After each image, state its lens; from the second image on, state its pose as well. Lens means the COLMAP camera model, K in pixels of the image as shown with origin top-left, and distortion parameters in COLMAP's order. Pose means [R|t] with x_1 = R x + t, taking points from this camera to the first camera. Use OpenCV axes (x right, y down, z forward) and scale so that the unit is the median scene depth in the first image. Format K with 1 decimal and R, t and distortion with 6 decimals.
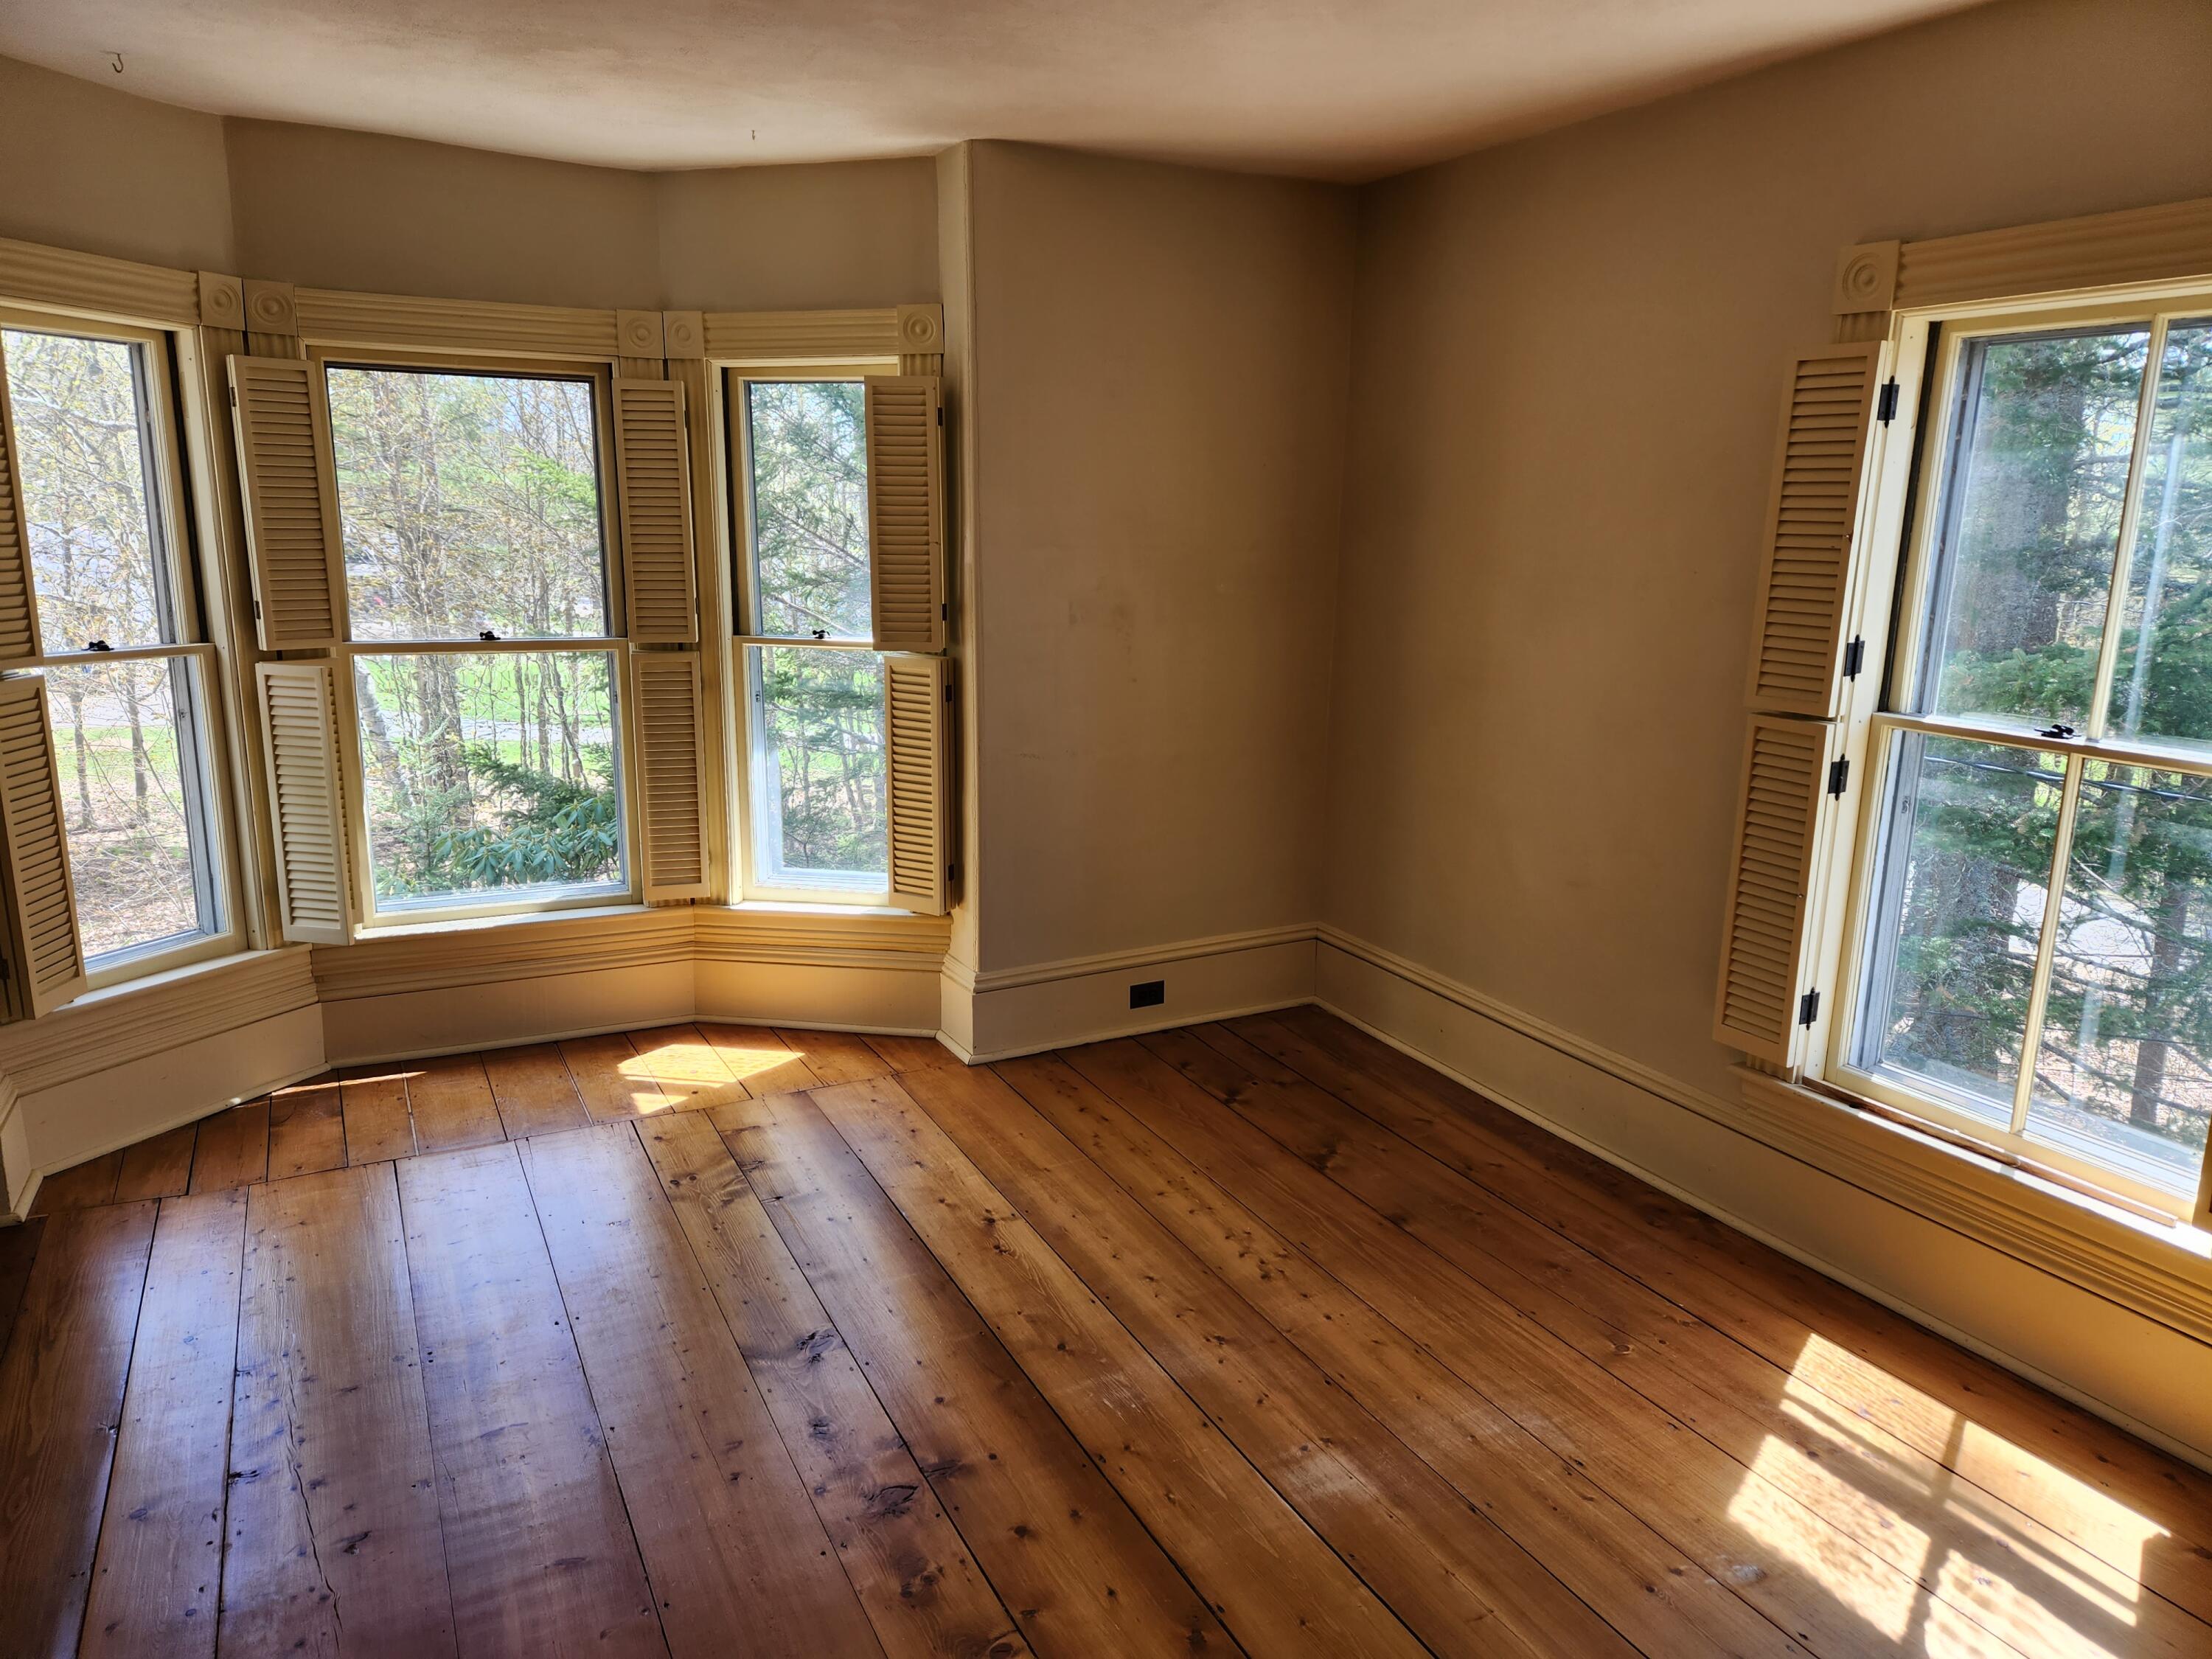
lens RADIAL K [[1469.8, 0, 1106.0], [0, 1469.8, 829.5], [0, 0, 1]] dist [0.089784, -0.086812]
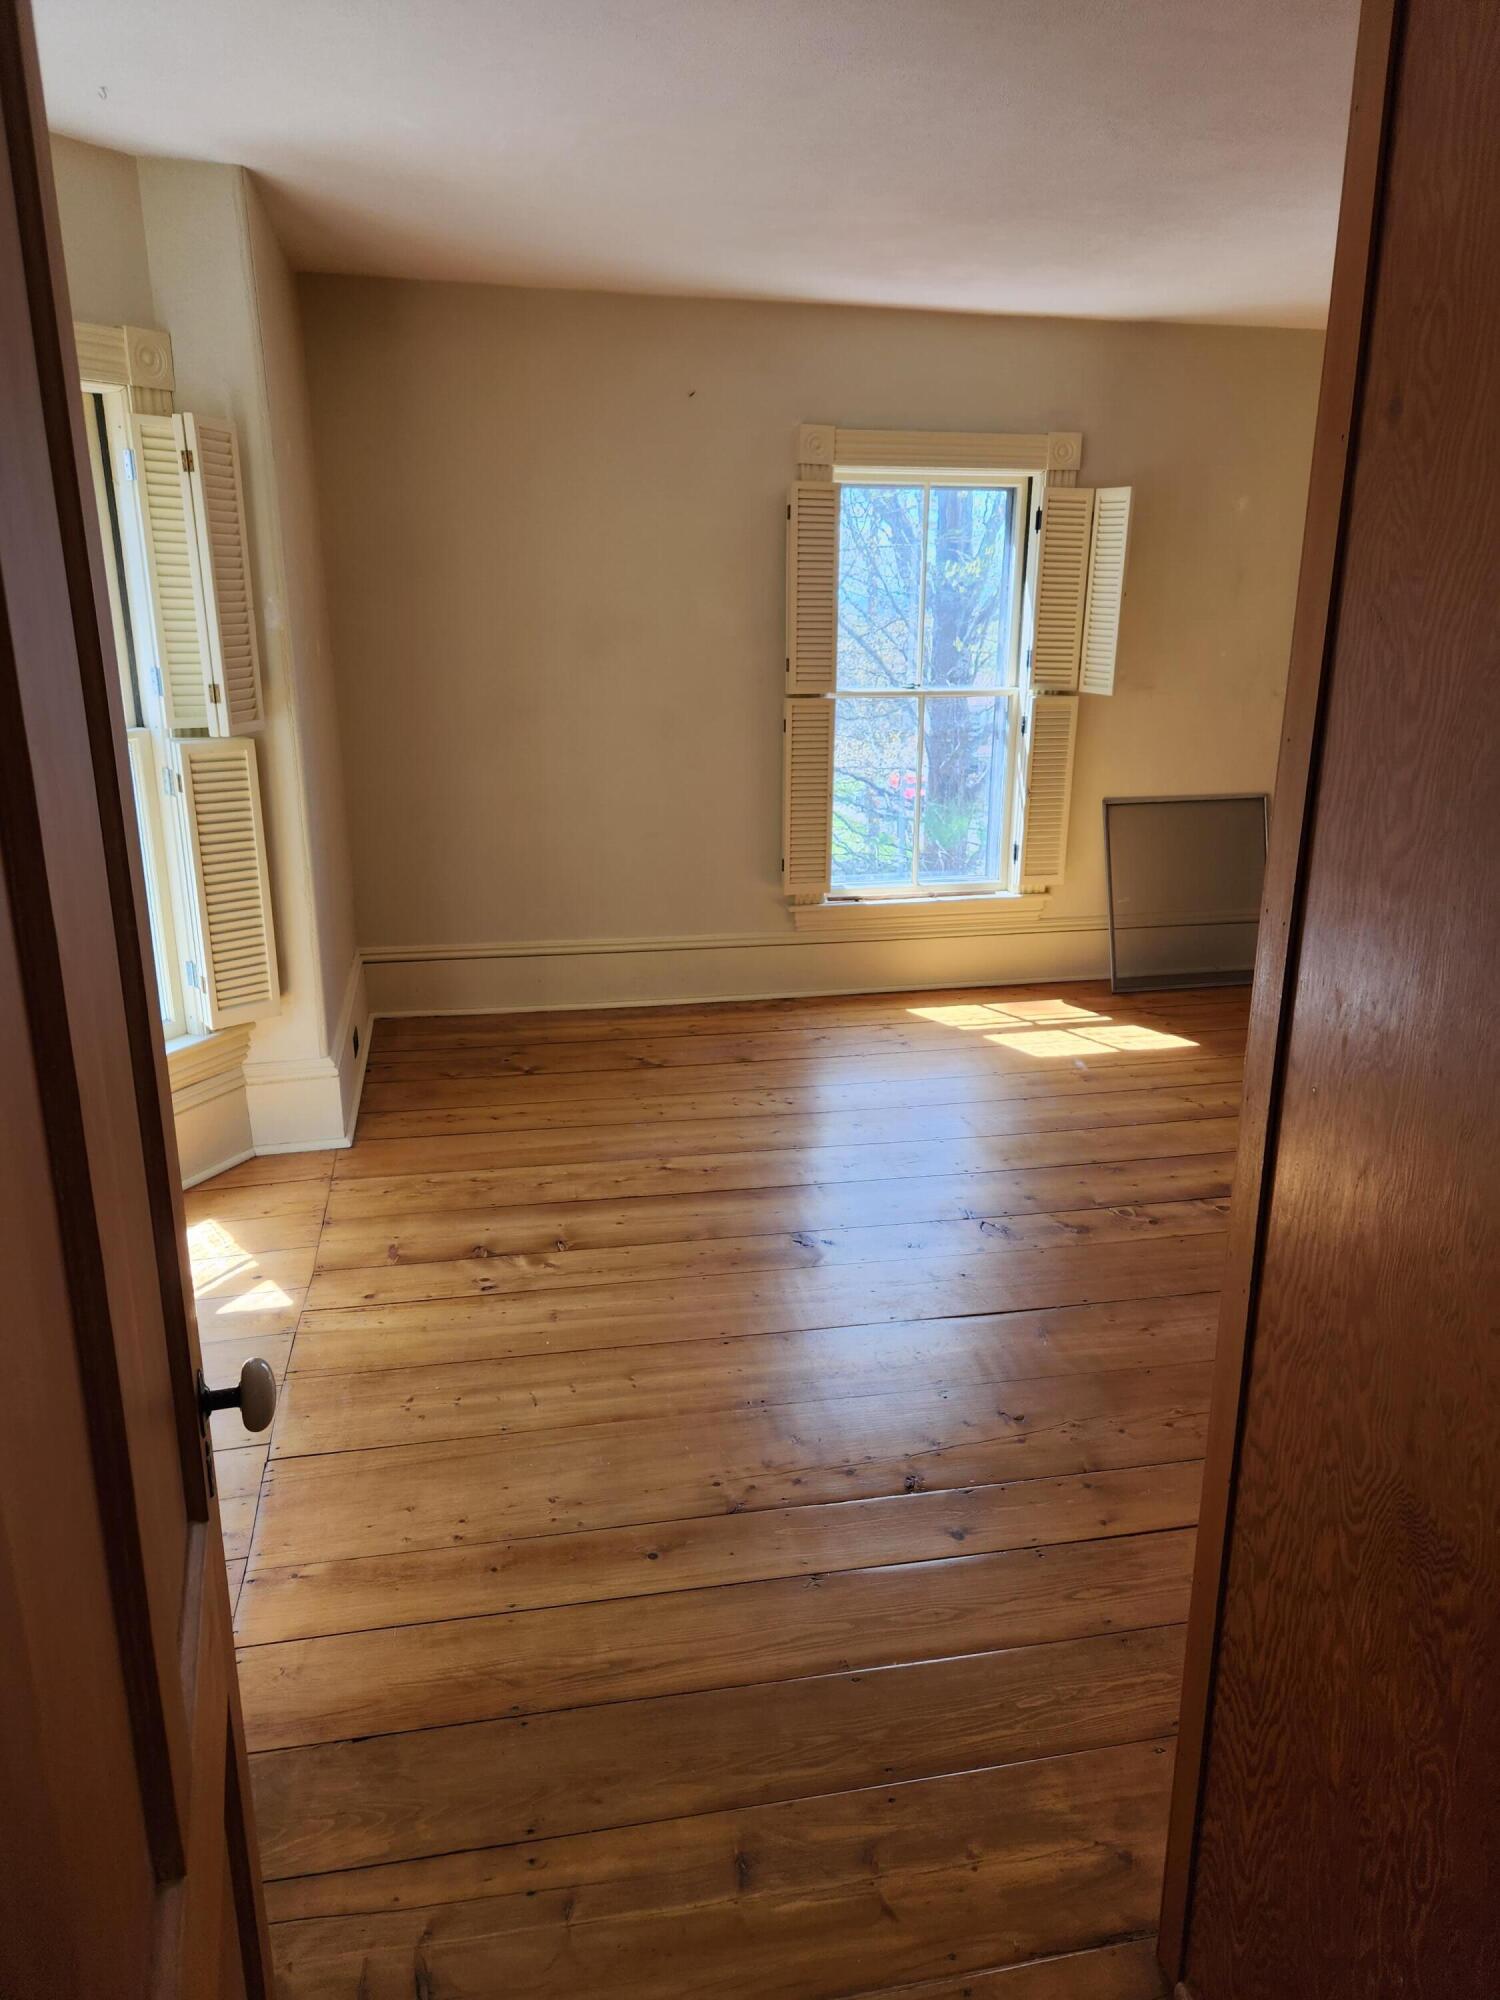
lens RADIAL K [[1338.7, 0, 771.1], [0, 1338.7, 991.7], [0, 0, 1]] dist [0.072691, -0.054985]
pose [[0.258381, -0.287763, 0.922189, -0.874652], [0.206229, 0.949029, 0.238356, -0.103099], [-0.943774, 0.128596, 0.304556, 0.467128]]
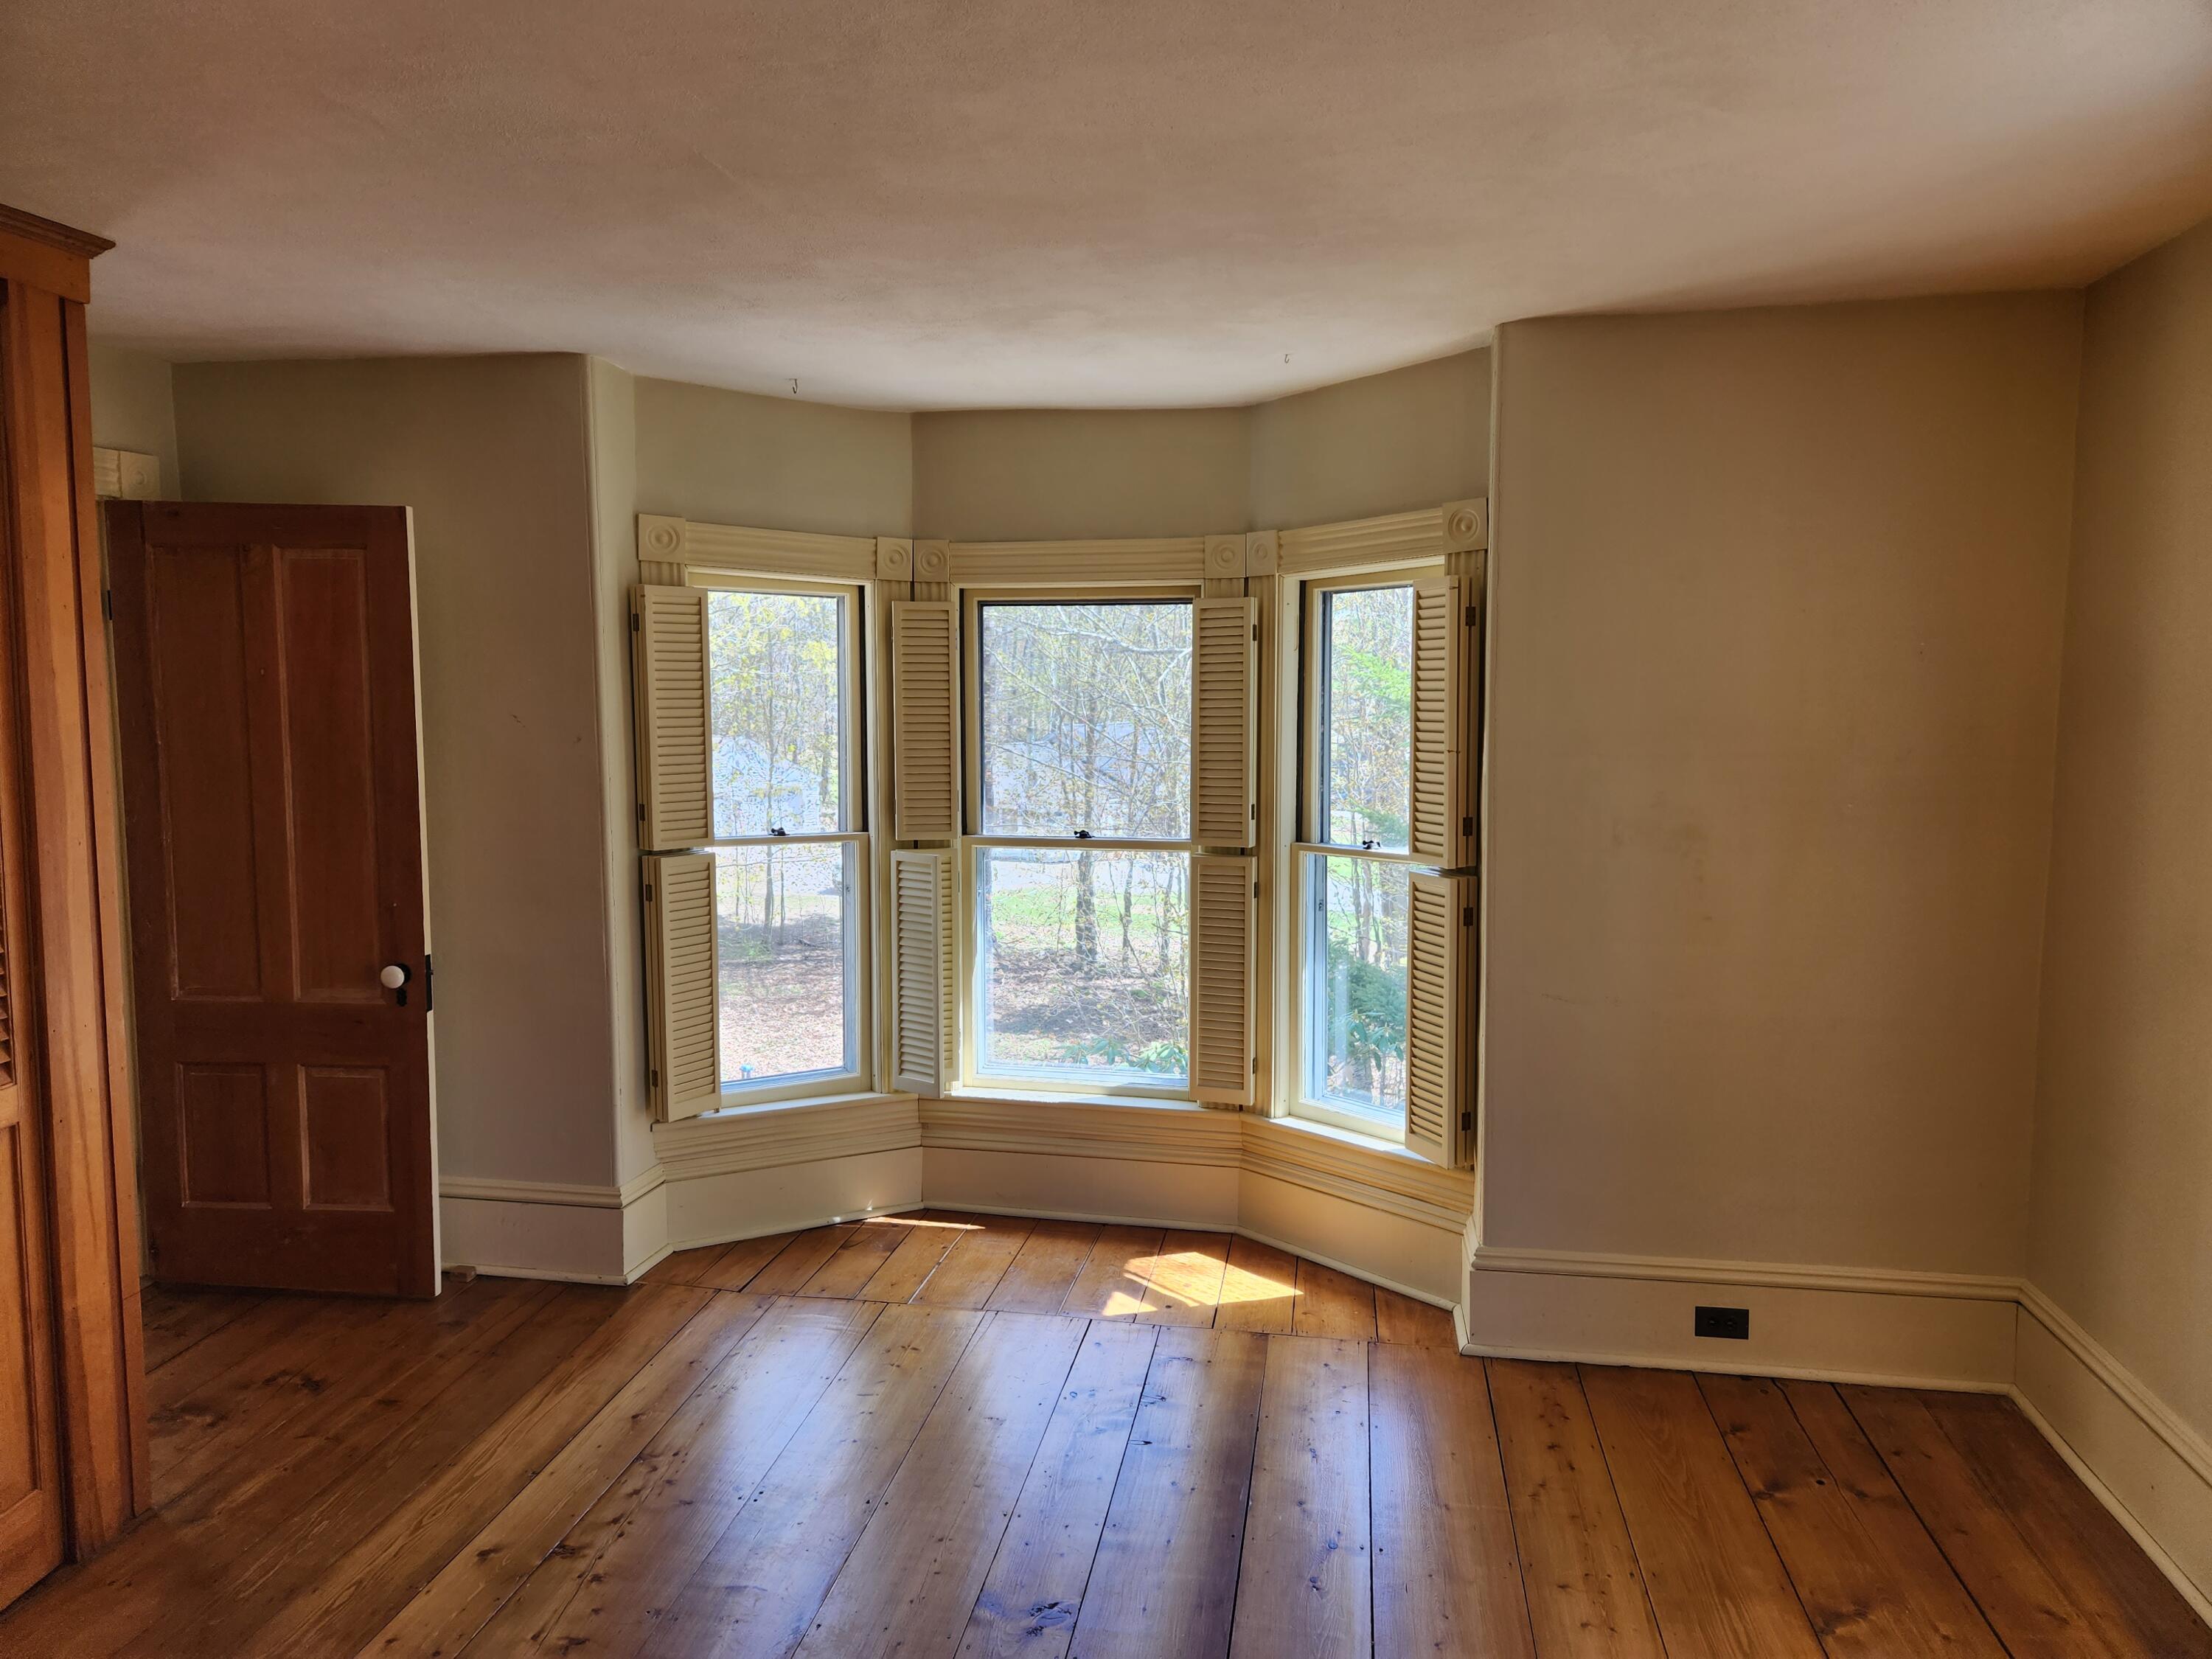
lens RADIAL K [[1480.6, 0, 1094.8], [0, 1480.6, 828.6], [0, 0, 1]] dist [0.072691, -0.054985]
pose [[0.791382, 0.039469, -0.610046, 0.269404], [-0.118931, 0.988787, -0.090311, -0.038649], [0.599641, 0.144023, 0.787202, 0.155658]]
